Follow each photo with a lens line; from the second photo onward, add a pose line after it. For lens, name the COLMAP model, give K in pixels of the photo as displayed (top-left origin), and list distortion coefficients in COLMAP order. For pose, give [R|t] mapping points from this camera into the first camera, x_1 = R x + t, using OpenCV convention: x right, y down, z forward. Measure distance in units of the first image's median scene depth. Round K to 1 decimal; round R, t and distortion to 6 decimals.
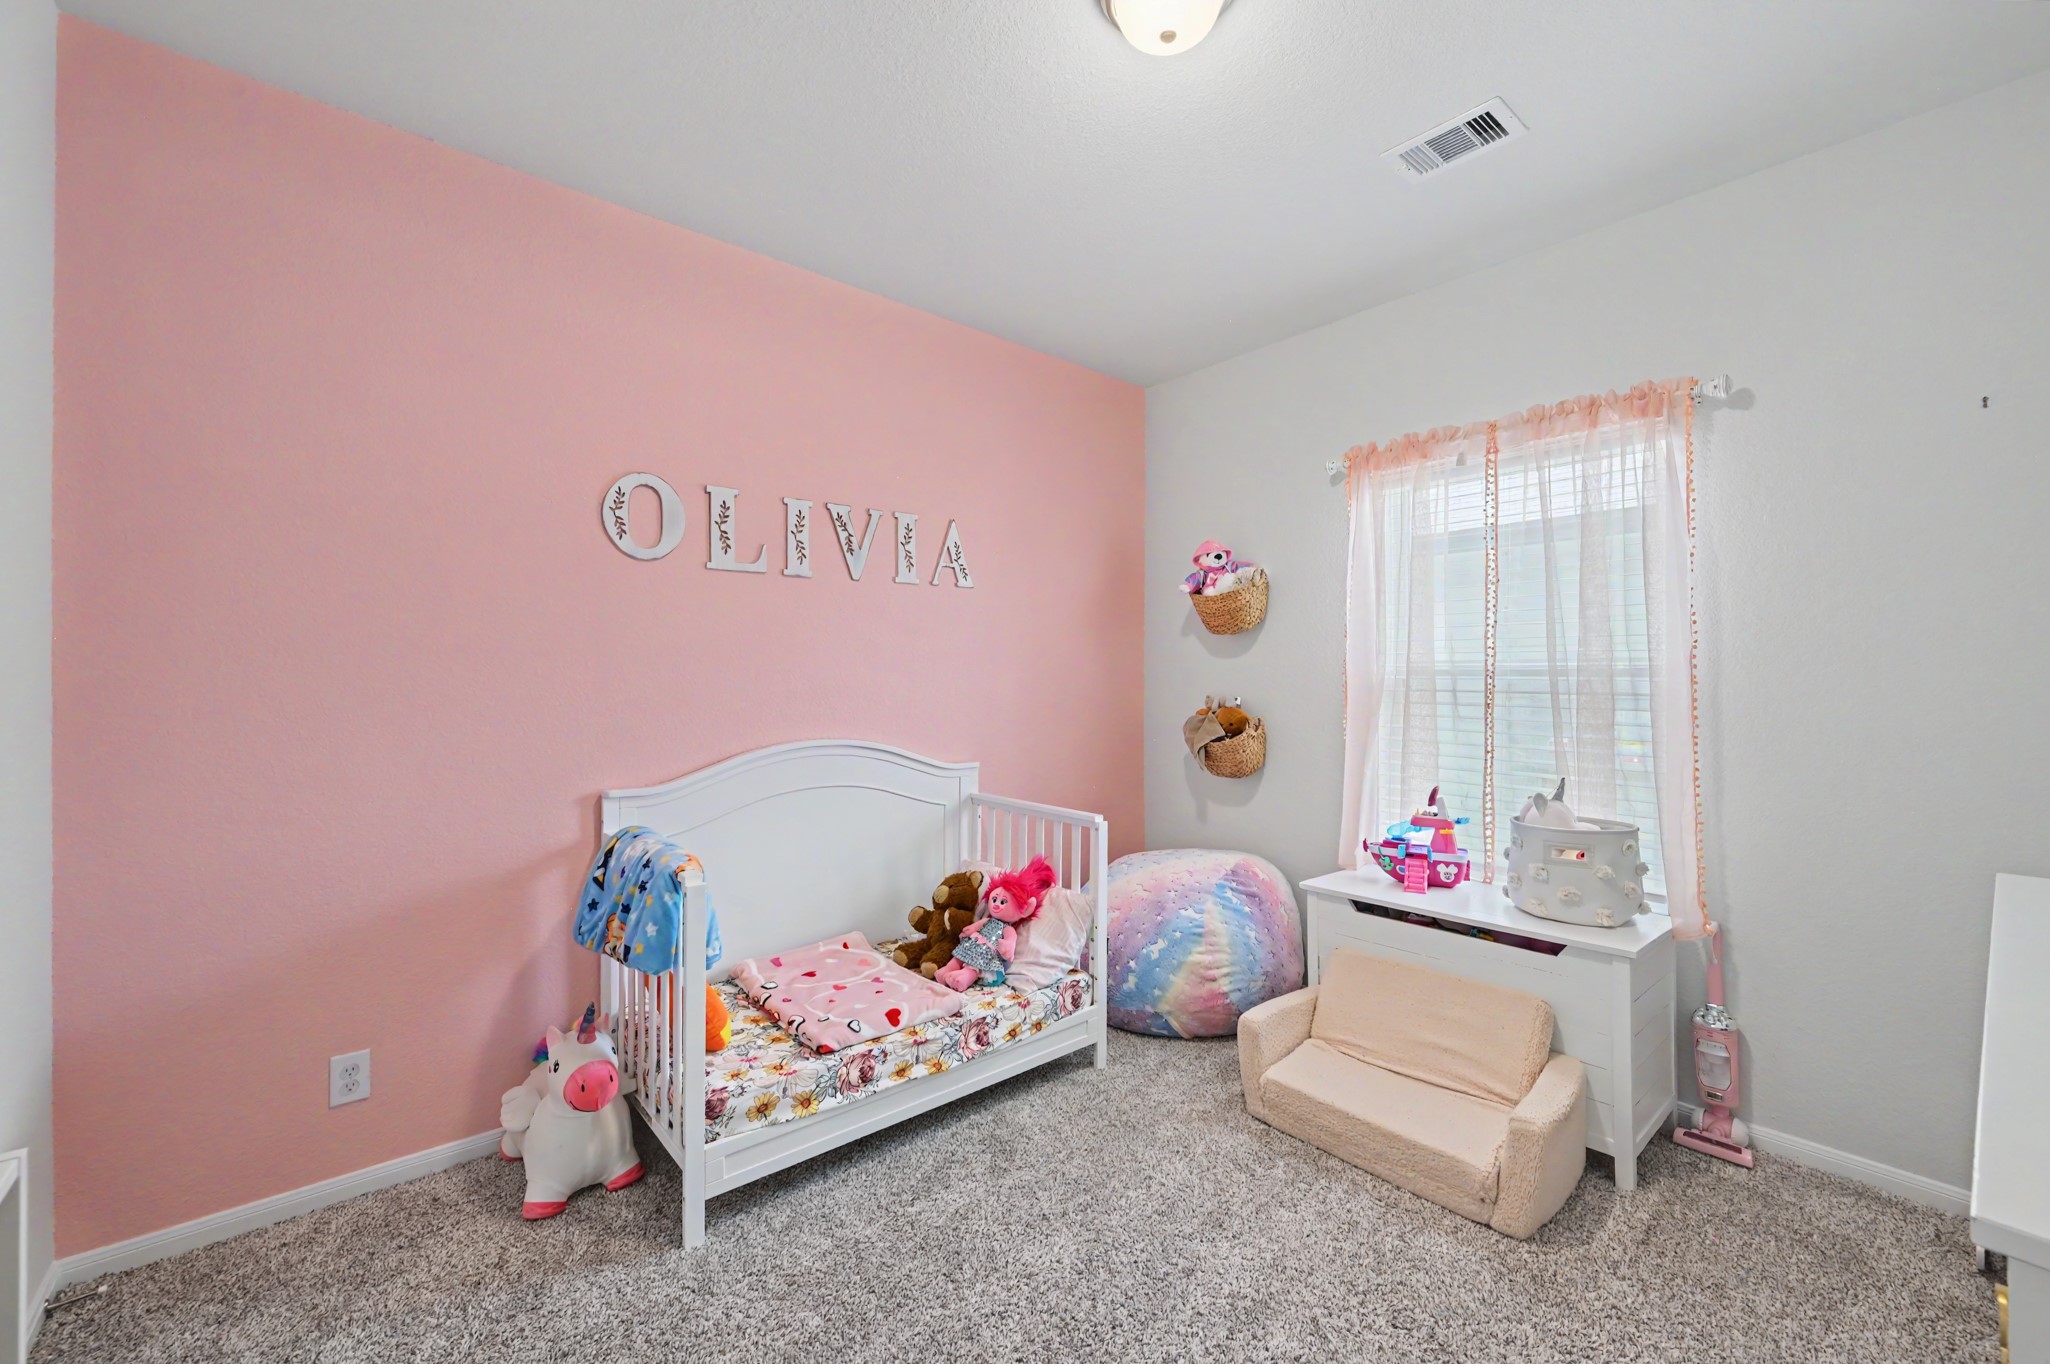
lens RADIAL K [[808.1, 0, 1025.0], [0, 808.1, 682.0], [0, 0, 1]] dist [-0.000328, -0.000065]
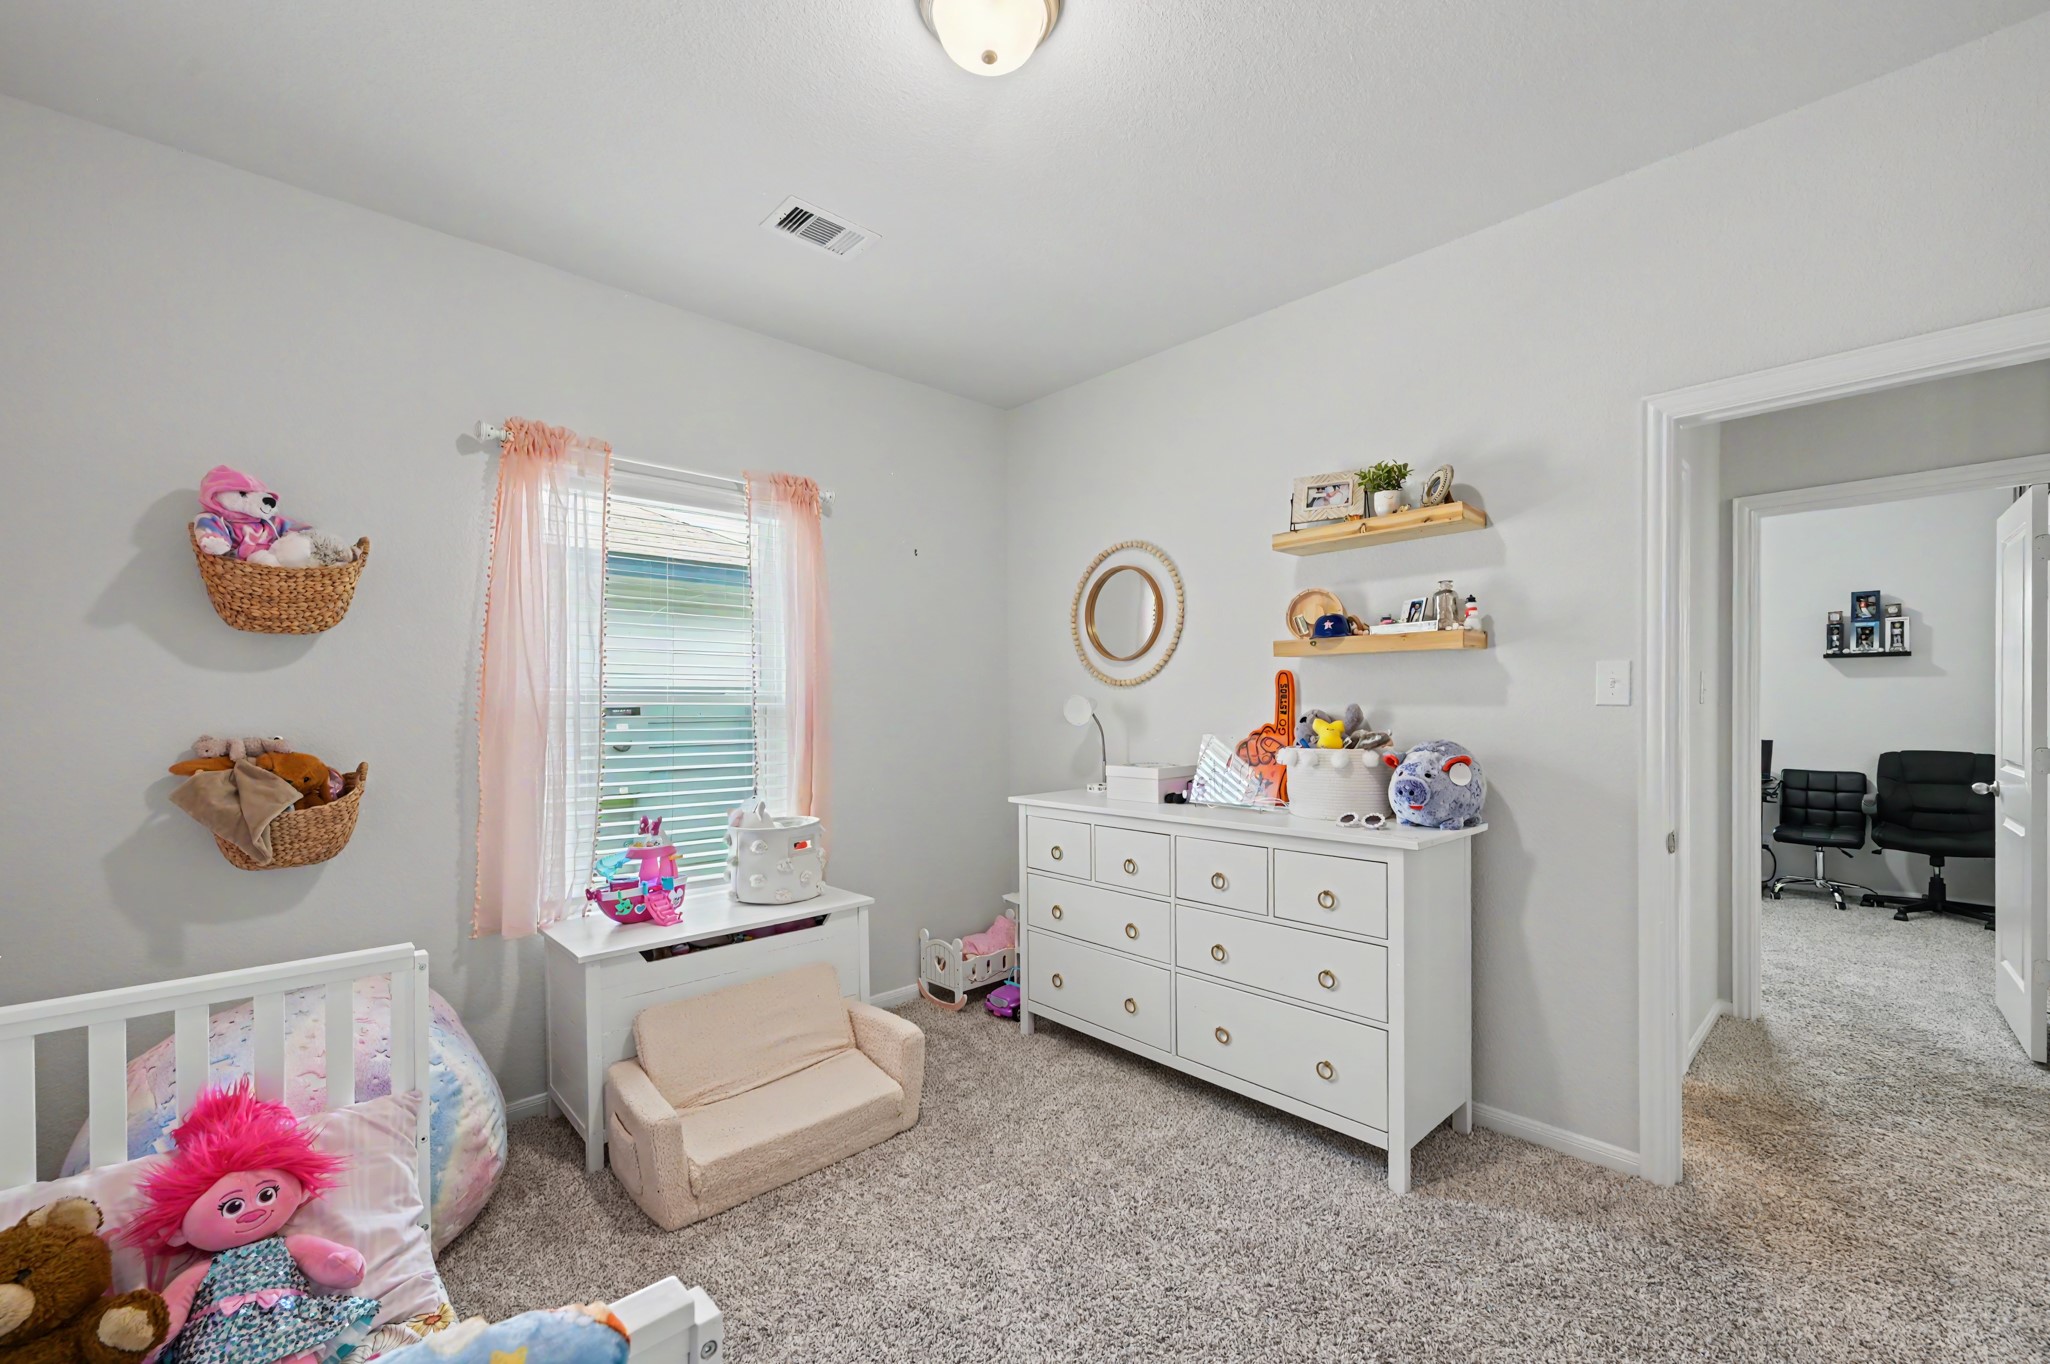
lens RADIAL K [[830.3, 0, 1023.9], [0, 830.3, 718.5], [0, 0, 1]] dist [-0.000153, -0.000027]
pose [[-0.047283, -0.016165, 0.998751, -0.515266], [0.008116, 0.999830, 0.016567, 0.000172], [-0.998849, 0.008889, -0.047144, 0.605163]]
